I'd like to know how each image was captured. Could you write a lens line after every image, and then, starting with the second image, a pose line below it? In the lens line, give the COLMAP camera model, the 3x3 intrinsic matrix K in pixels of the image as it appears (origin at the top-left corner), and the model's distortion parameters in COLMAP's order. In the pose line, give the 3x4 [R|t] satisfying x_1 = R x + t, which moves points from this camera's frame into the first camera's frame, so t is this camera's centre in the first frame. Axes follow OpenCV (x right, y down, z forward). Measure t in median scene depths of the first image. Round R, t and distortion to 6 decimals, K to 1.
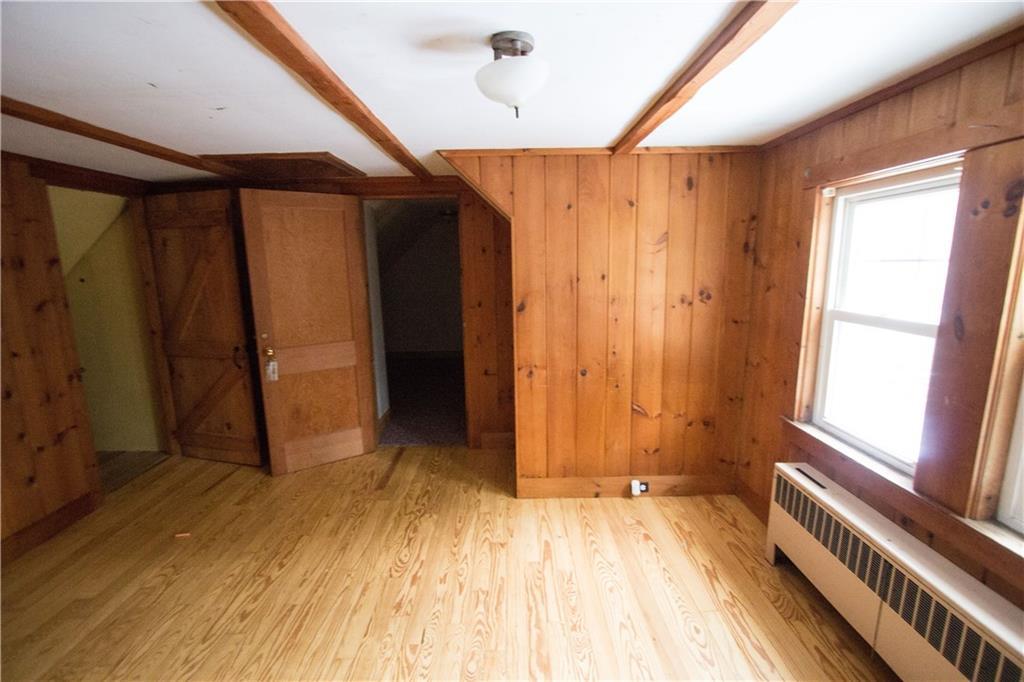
lens RADIAL K [[458.9, 0, 512.0], [0, 458.9, 341.0], [0, 0, 1]] dist [-0.007877, 0.000214]
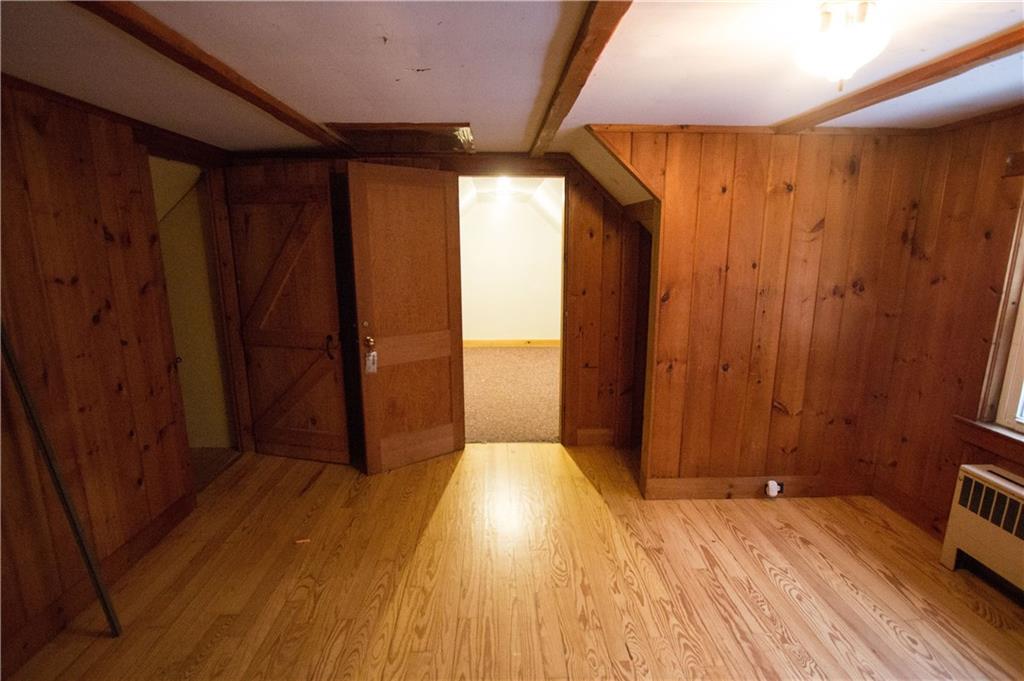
lens RADIAL K [[478.6, 0, 515.8], [0, 478.6, 341.0], [0, 0, 1]] dist [-0.009977, -0.000022]
pose [[0.999433, 0.010442, 0.032016, -0.307465], [-0.011249, 0.999621, 0.025137, -0.005028], [-0.031741, -0.025483, 0.999171, 0.037191]]
